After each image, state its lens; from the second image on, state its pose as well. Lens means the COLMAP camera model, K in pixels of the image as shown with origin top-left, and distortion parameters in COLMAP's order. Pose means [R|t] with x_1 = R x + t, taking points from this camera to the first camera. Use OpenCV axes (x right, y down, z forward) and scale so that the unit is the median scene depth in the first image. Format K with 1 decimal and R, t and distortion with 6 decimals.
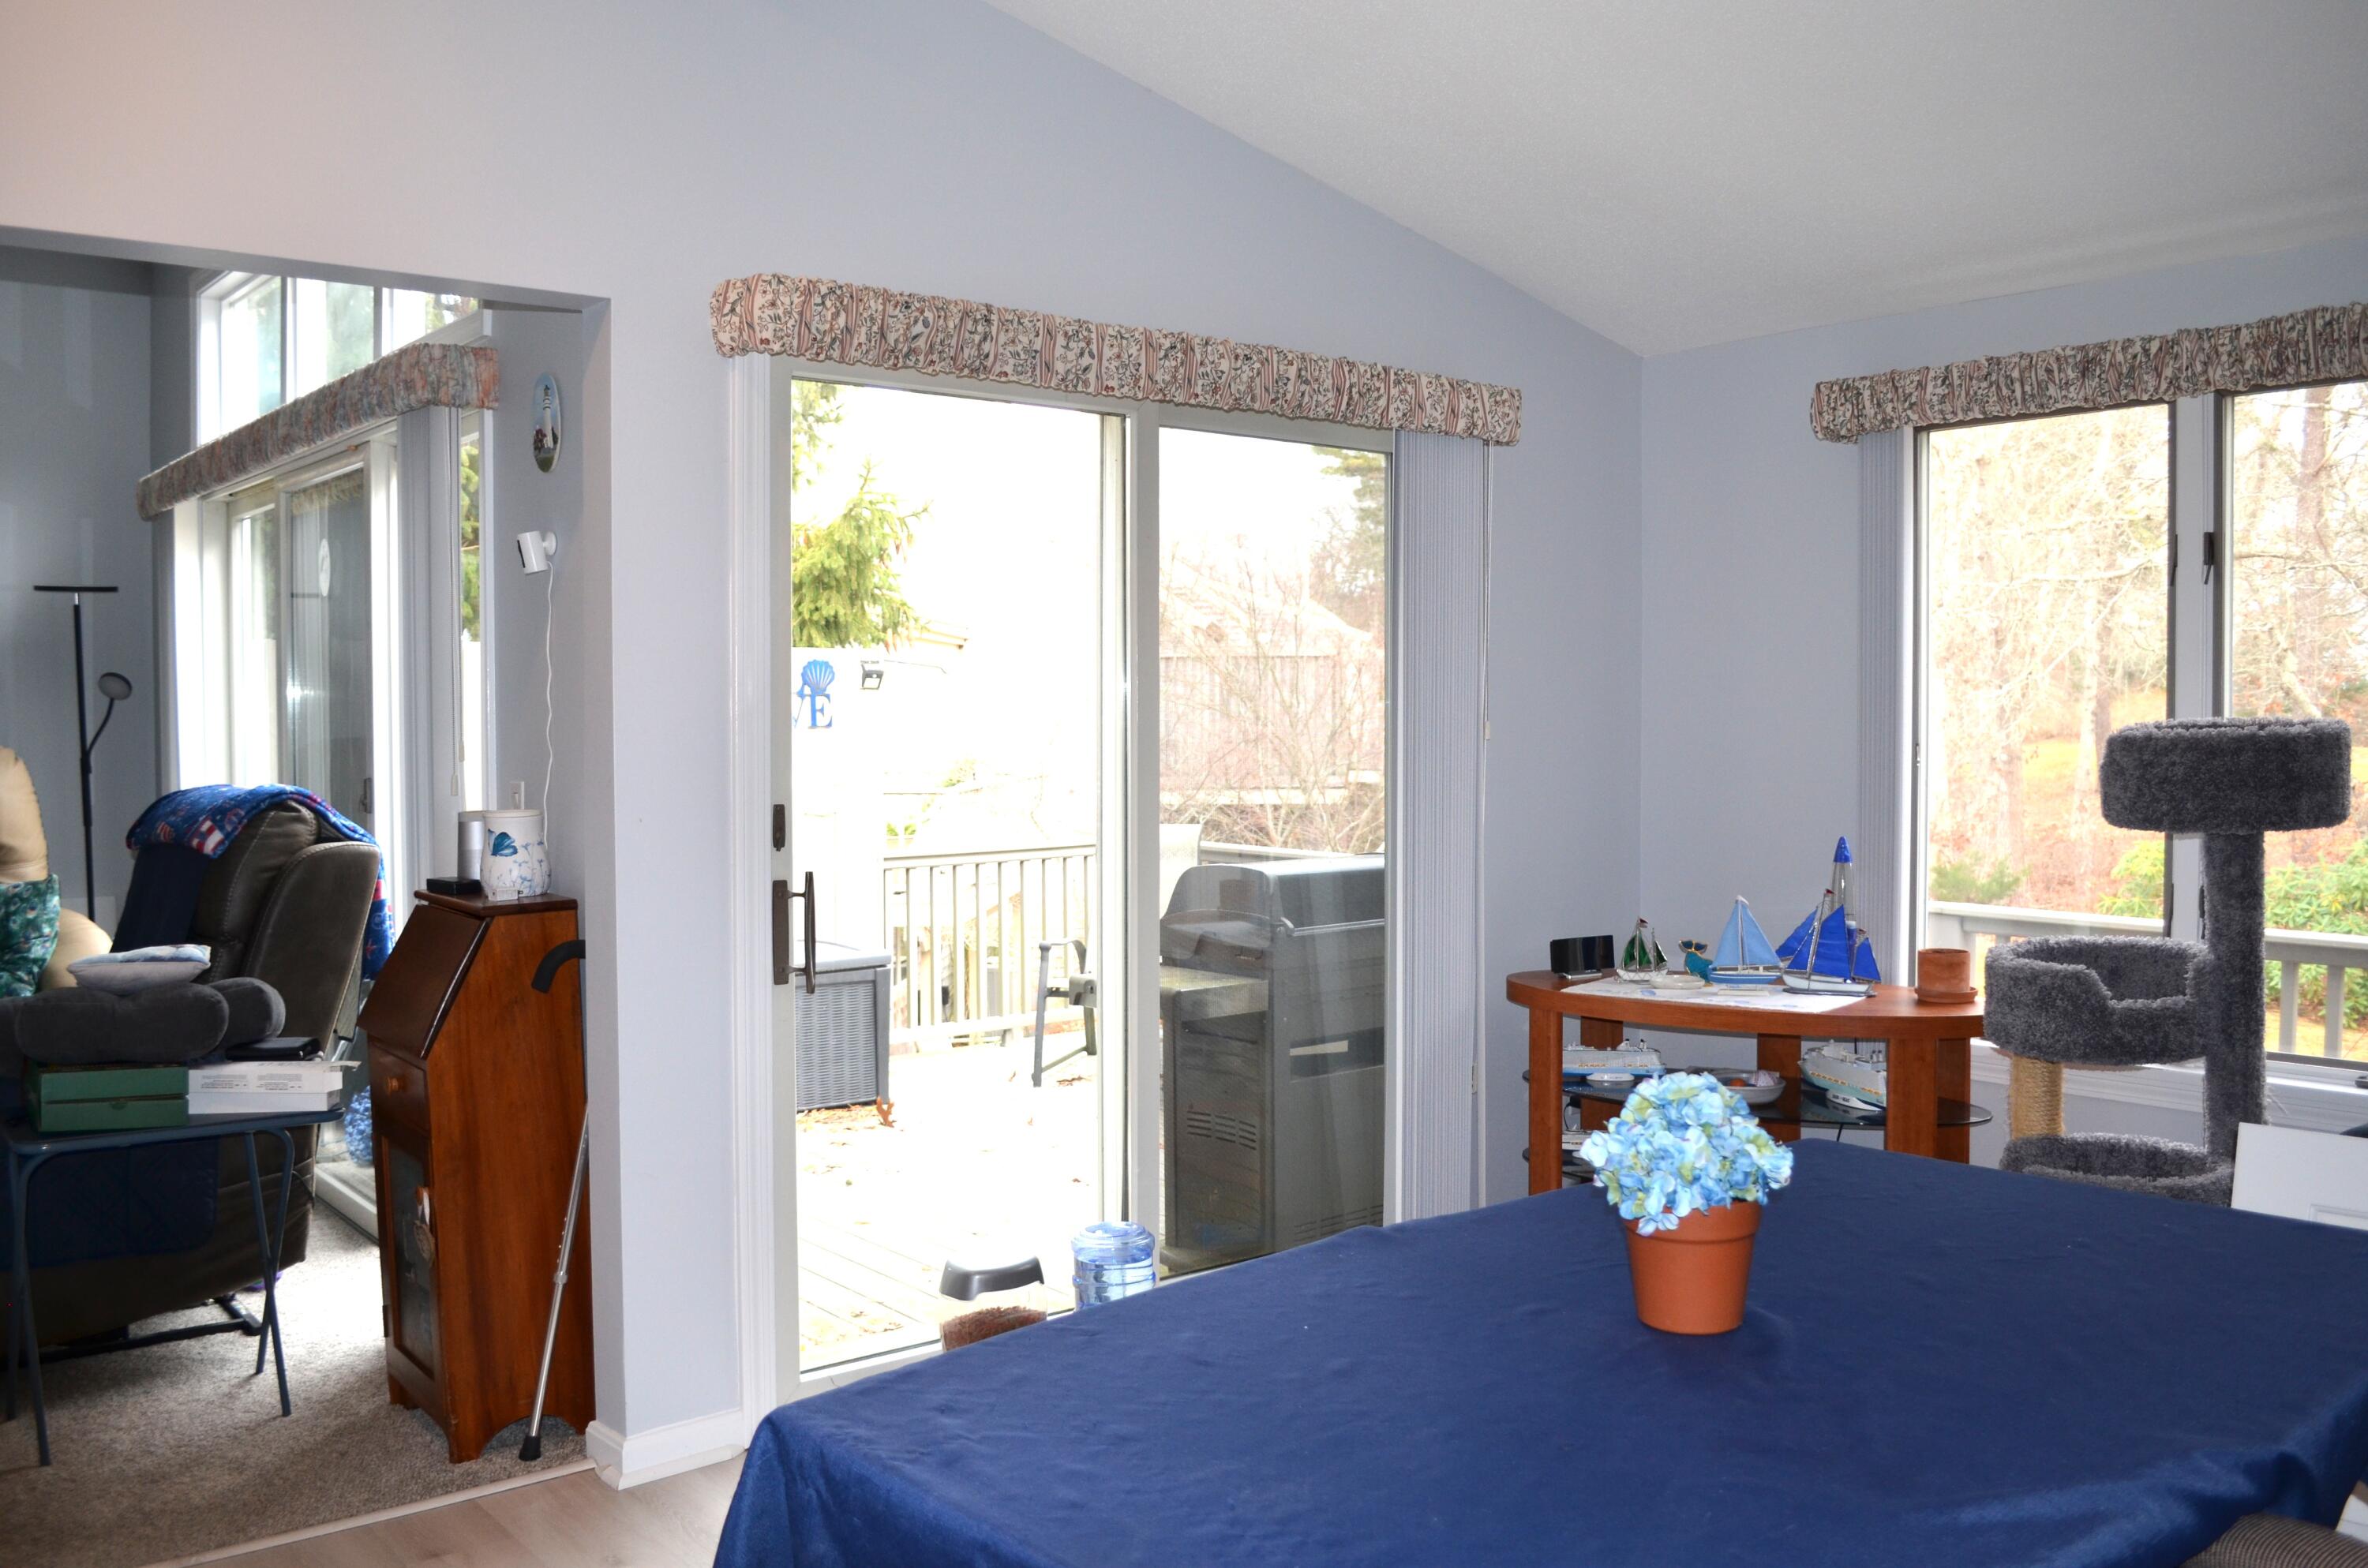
lens RADIAL K [[1948.5, 0, 1184.0], [0, 1948.5, 784.0], [0, 0, 1]] dist [-0.087443, 0.002121]
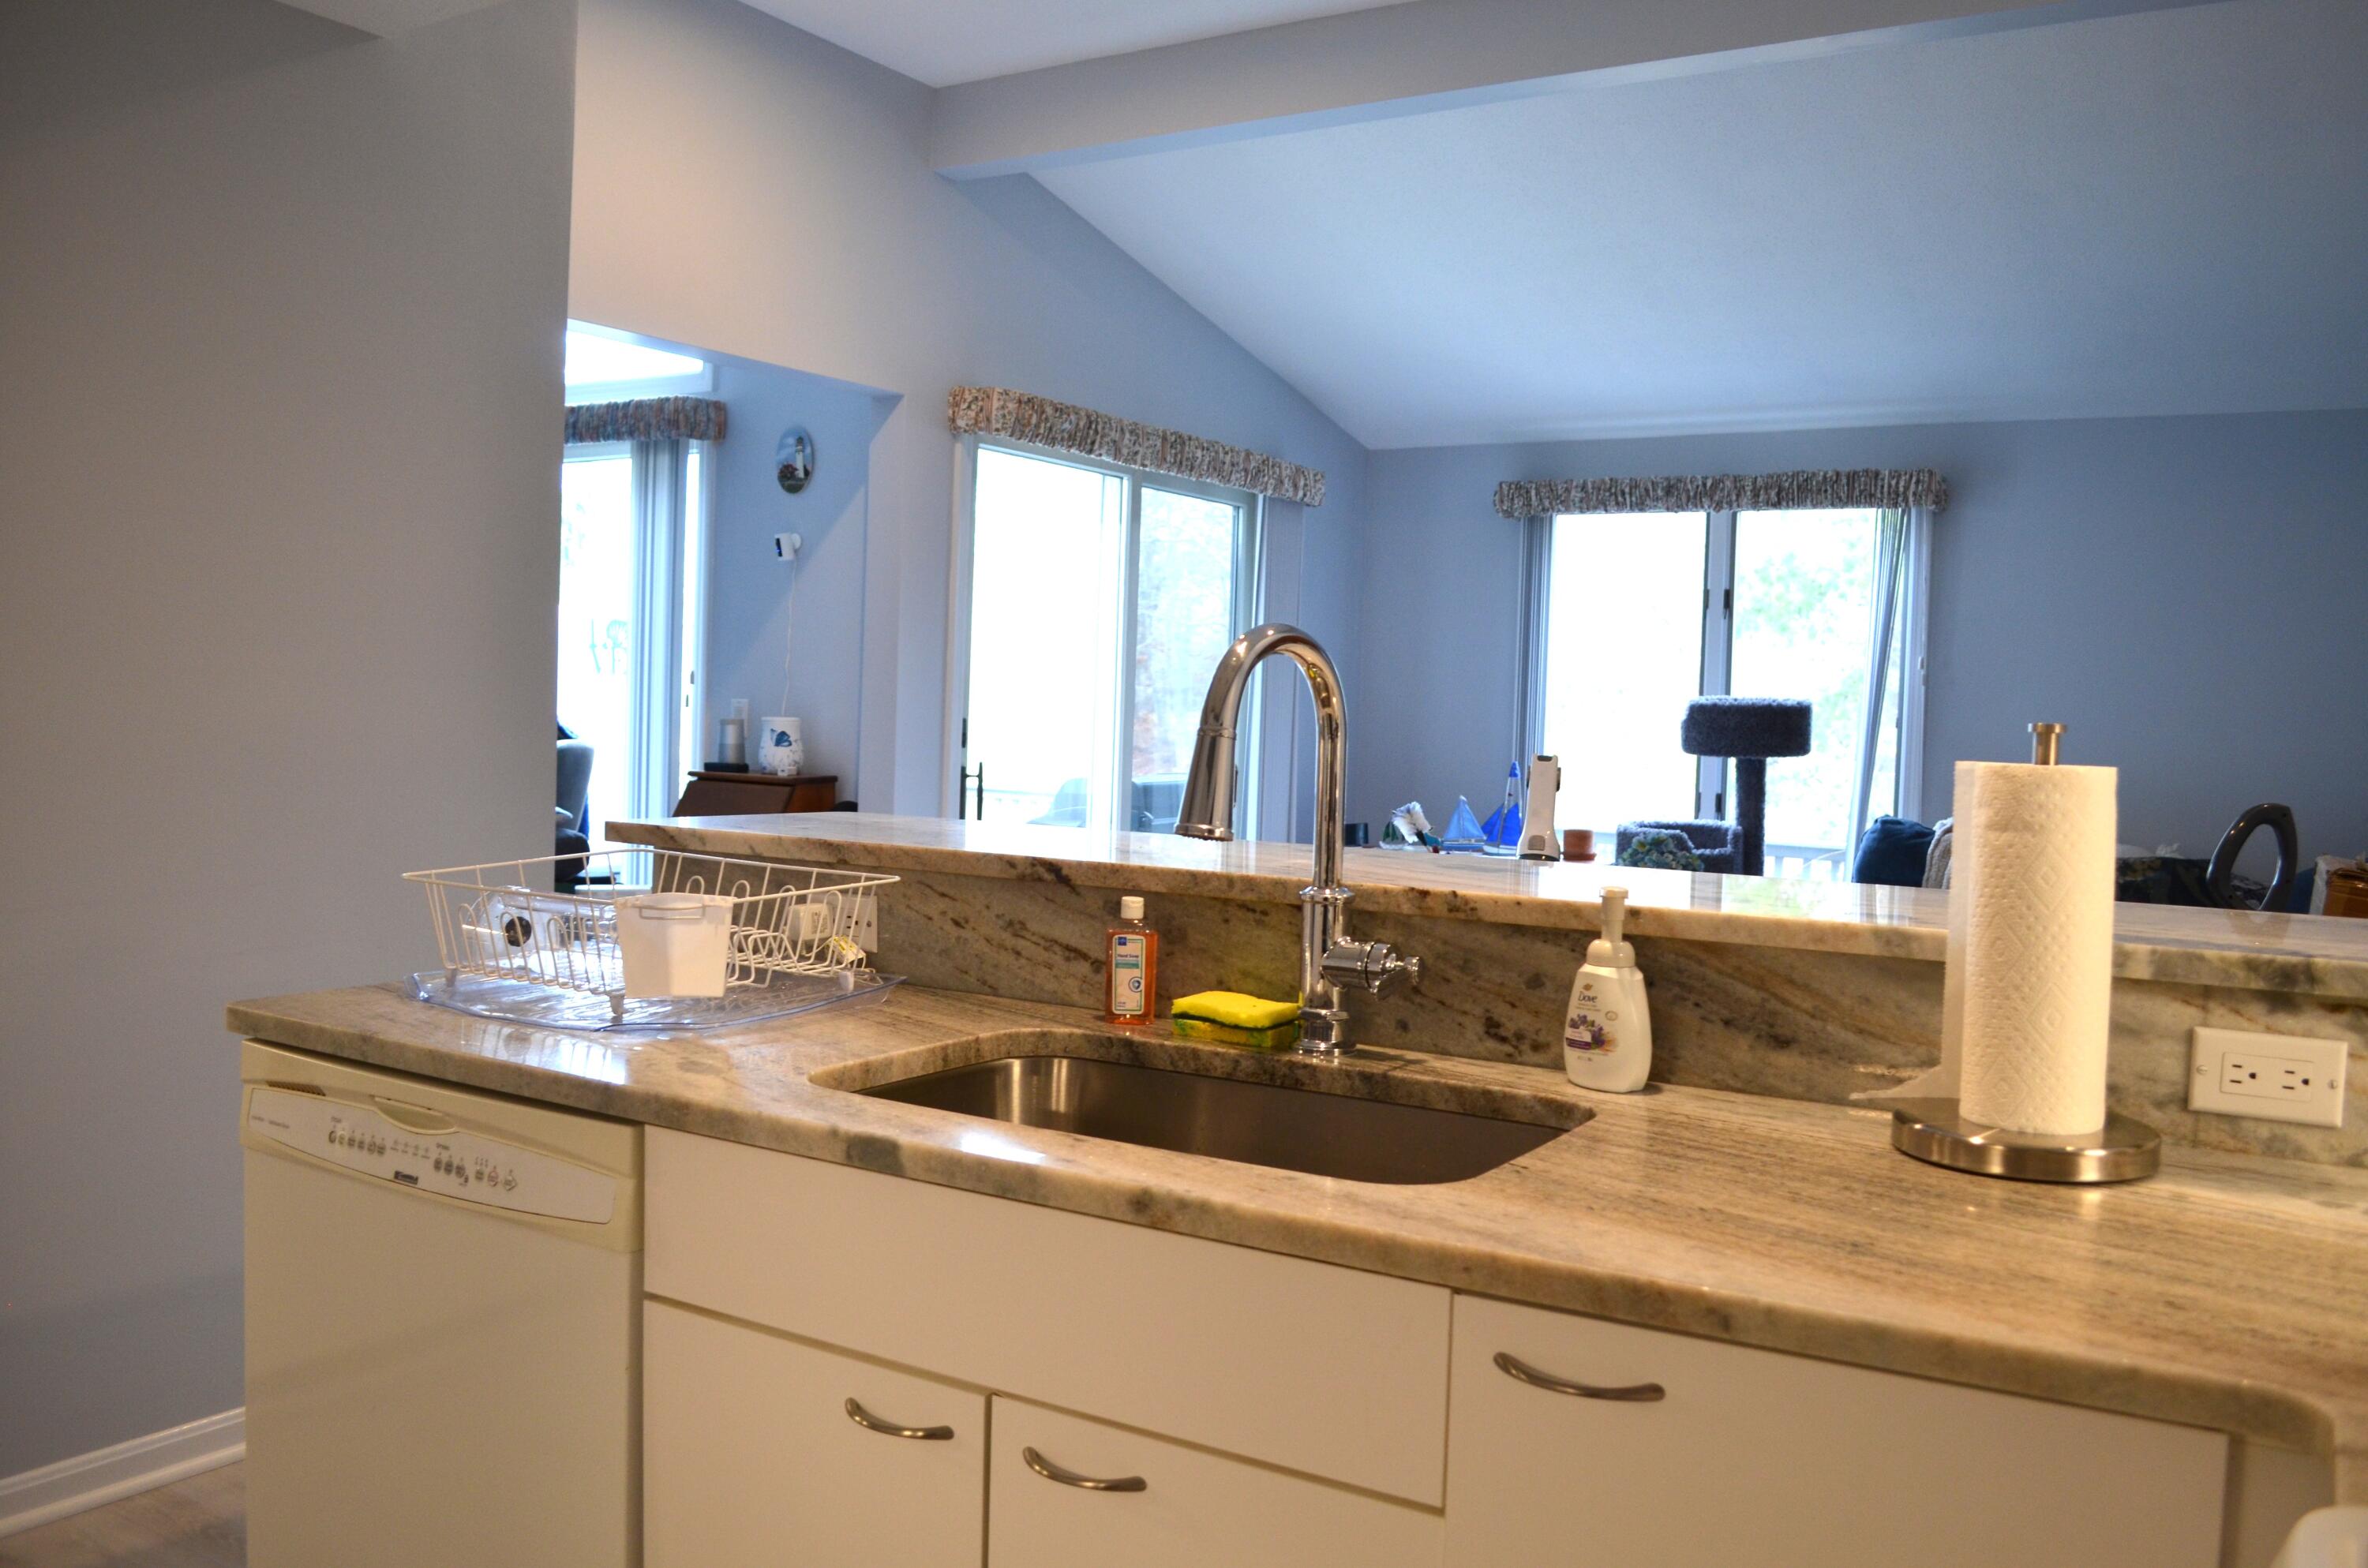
lens RADIAL K [[1850.3, 0, 1221.5], [0, 1850.3, 779.6], [0, 0, 1]] dist [-0.084182, 0.007277]
pose [[0.942584, 0.019806, 0.333382, -0.478080], [-0.024082, 0.999672, 0.008697, 0.039528], [-0.333101, -0.016226, 0.942752, -0.456248]]
